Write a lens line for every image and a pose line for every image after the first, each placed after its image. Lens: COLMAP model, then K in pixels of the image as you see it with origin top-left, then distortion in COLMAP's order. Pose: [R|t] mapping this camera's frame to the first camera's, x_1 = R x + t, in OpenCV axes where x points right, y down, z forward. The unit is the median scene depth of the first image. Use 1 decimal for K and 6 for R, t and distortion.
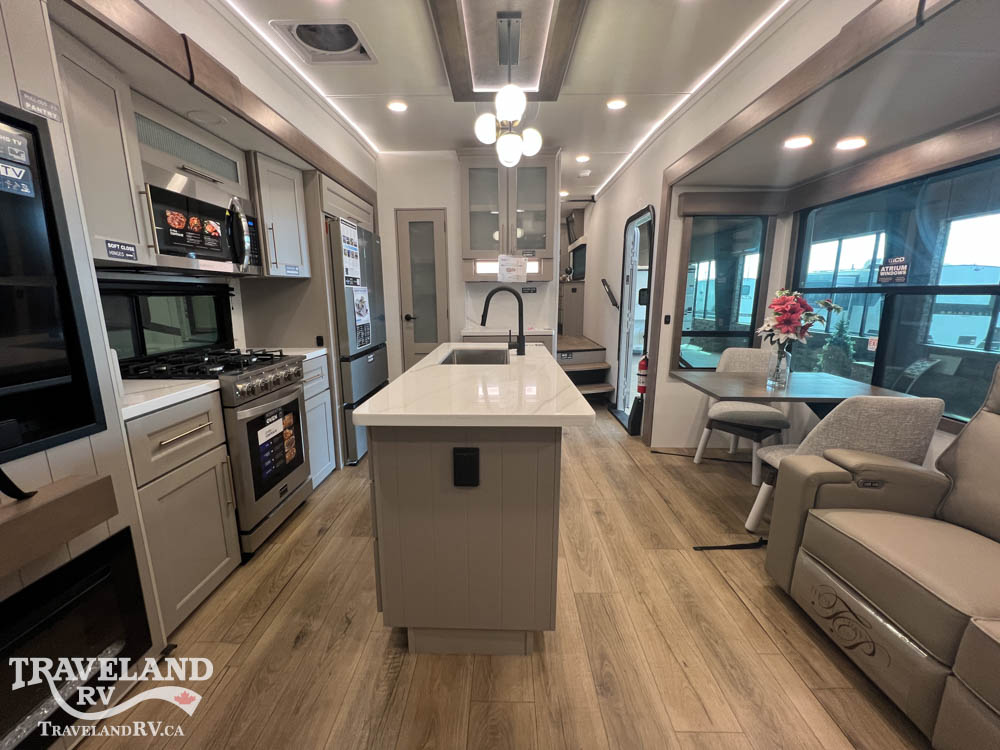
lens RADIAL K [[400.1, 0, 497.3], [0, 400.1, 372.6], [0, 0, 1]] dist [-0.001562, -0.000131]
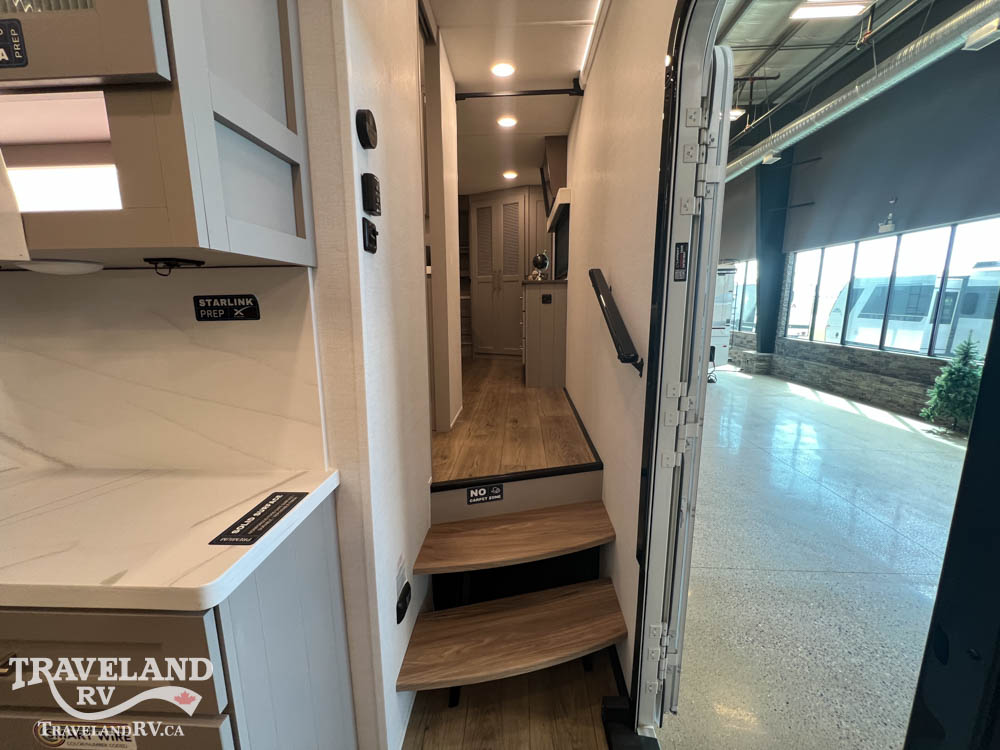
lens RADIAL K [[400.1, 0, 500.7], [0, 400.1, 373.5], [0, 0, 1]] dist [-0.001562, -0.000131]
pose [[0.999533, 0.004984, -0.030148, 0.463157], [-0.005350, 0.999913, -0.012064, -0.331385], [0.030085, 0.012220, 0.999473, 1.557646]]
